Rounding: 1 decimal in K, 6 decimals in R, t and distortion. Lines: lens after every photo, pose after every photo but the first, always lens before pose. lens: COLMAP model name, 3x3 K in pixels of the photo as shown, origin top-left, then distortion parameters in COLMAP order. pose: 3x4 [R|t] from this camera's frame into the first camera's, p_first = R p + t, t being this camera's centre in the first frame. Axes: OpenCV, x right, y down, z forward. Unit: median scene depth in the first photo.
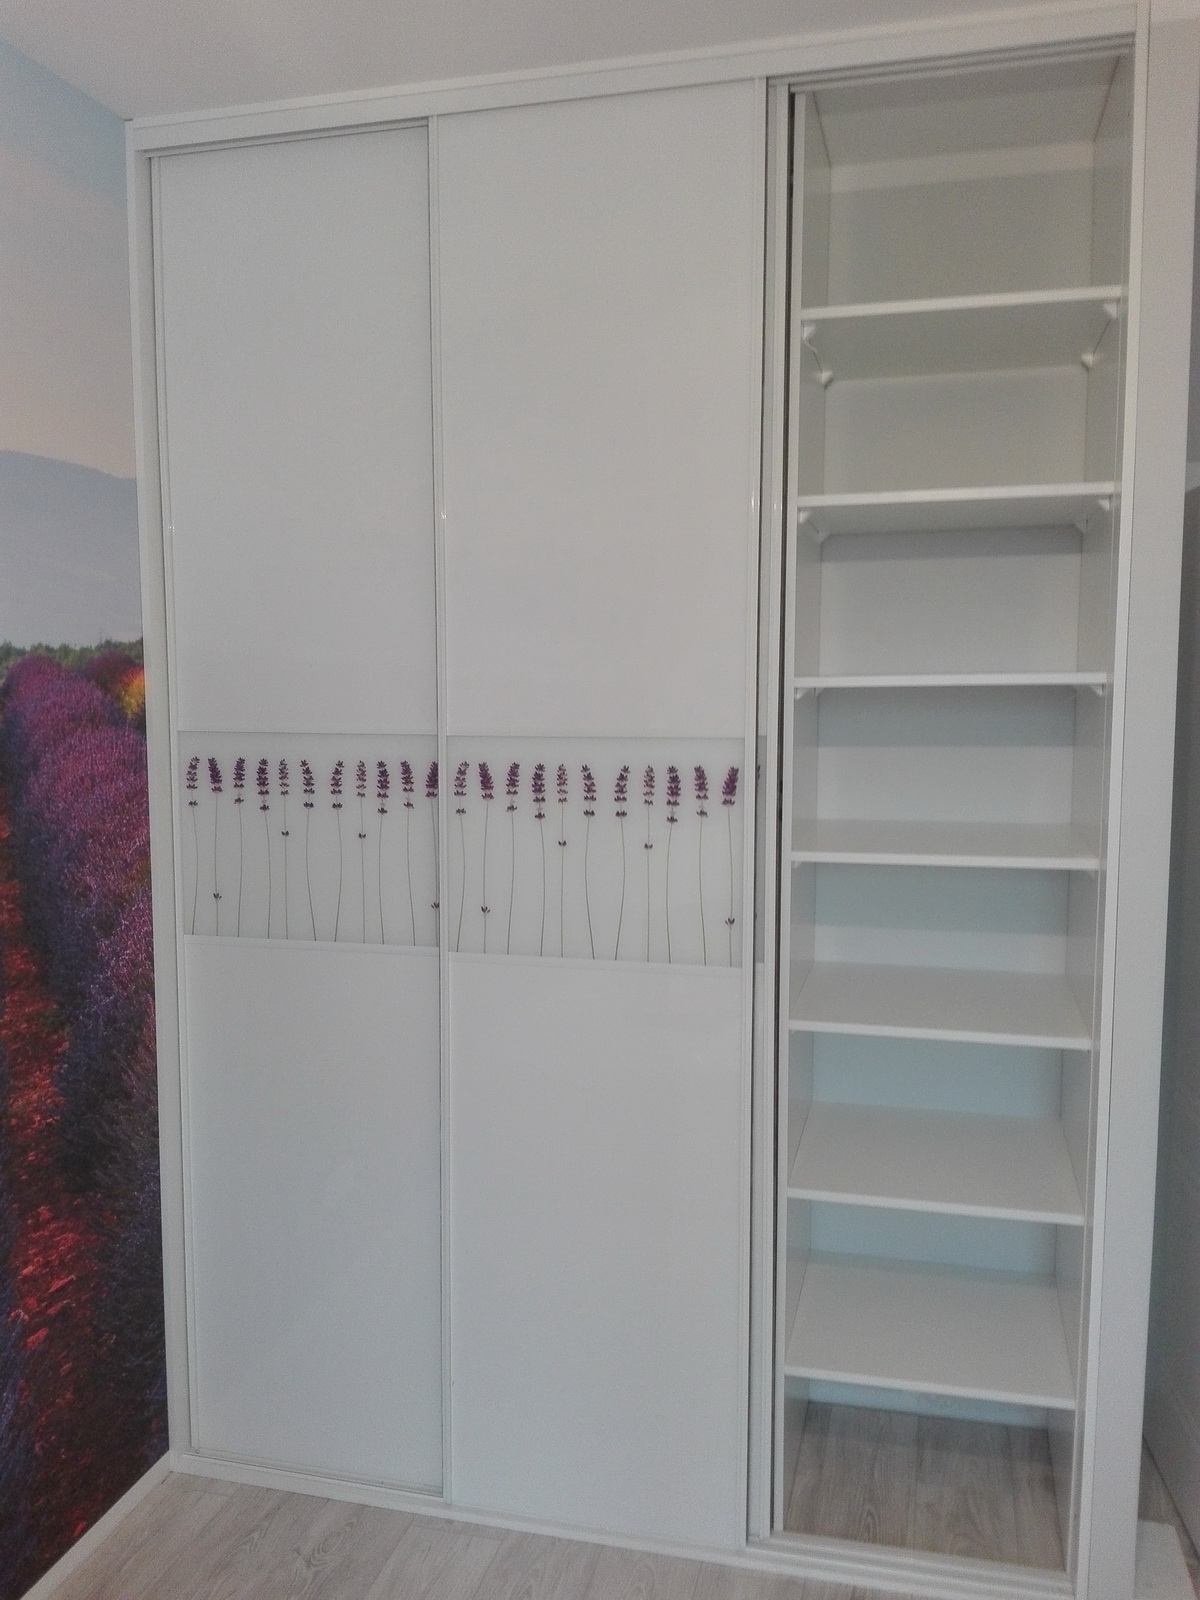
lens RADIAL K [[1260.9, 0, 599.1], [0, 1260.9, 805.2], [0, 0, 1]] dist [-0.001442, -0.001208]
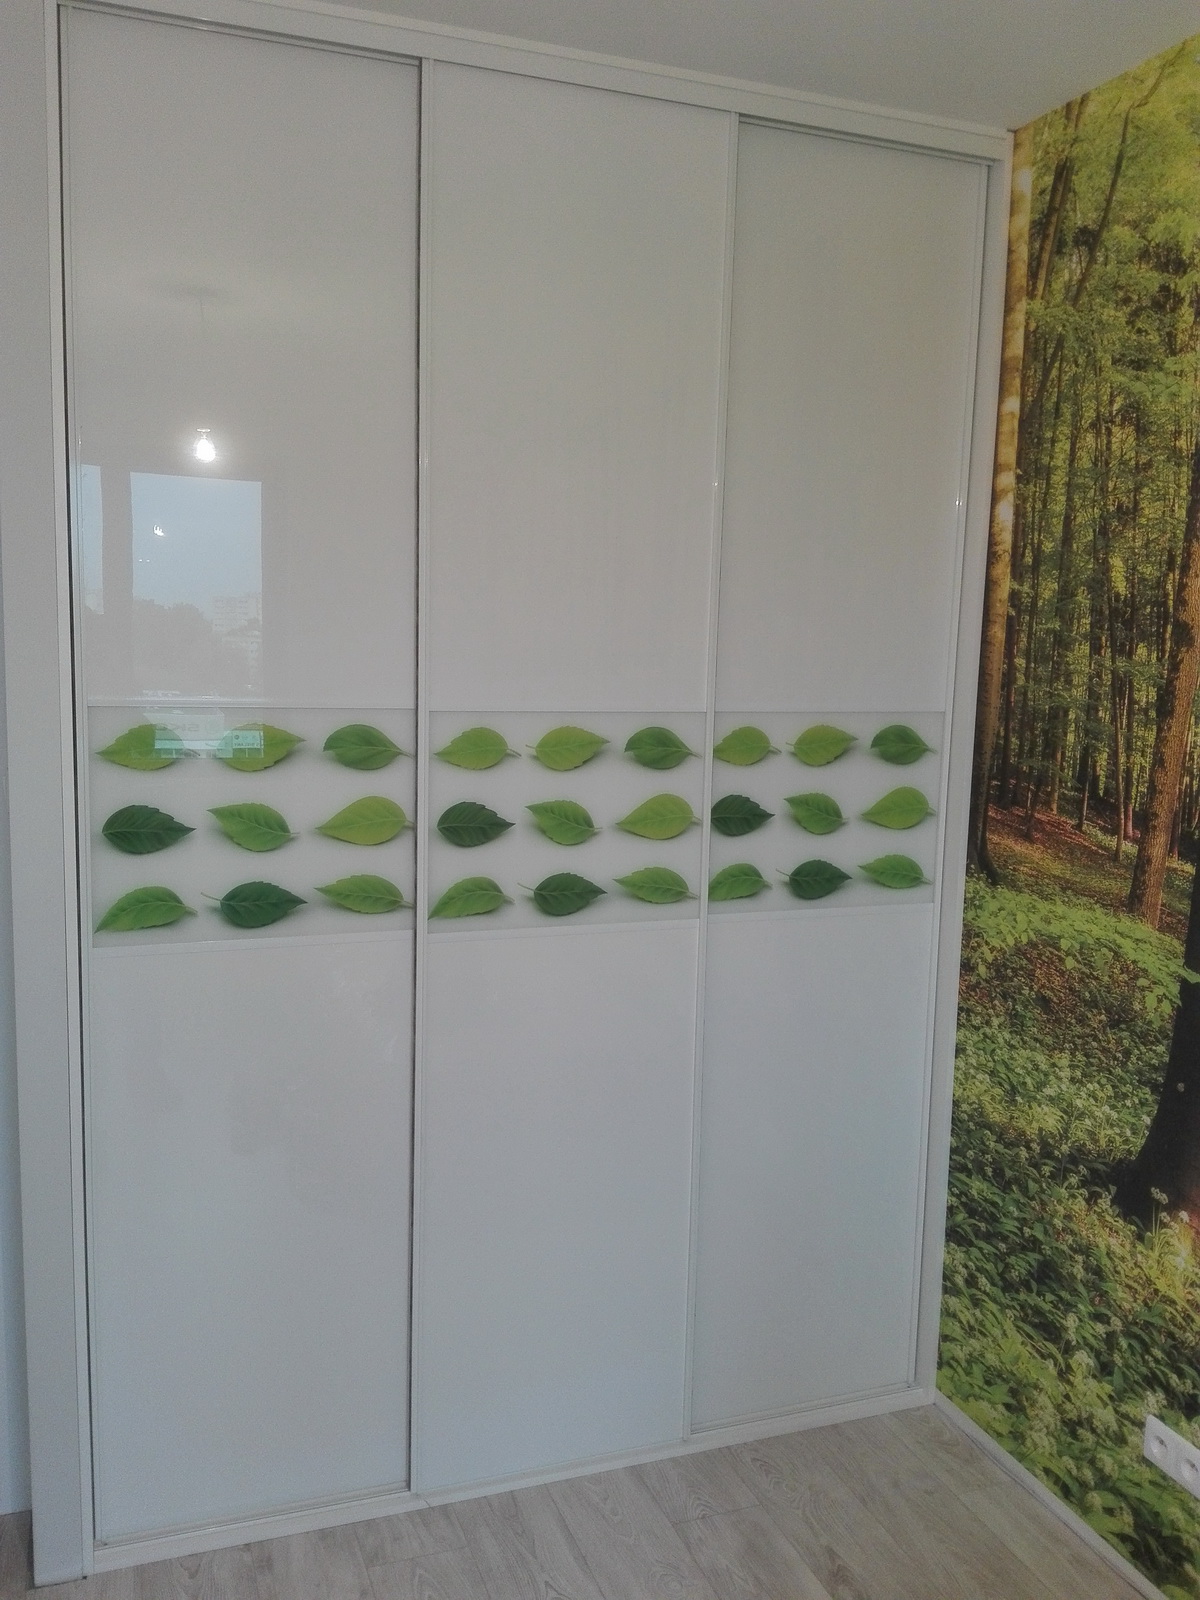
lens RADIAL K [[1260.9, 0, 598.9], [0, 1260.9, 795.7], [0, 0, 1]] dist [-0.001442, -0.001208]
pose [[0.843957, -0.041629, 0.534793, -0.544471], [0.028621, 0.999059, 0.032601, -0.015726], [-0.535647, -0.012207, 0.844354, 0.114826]]
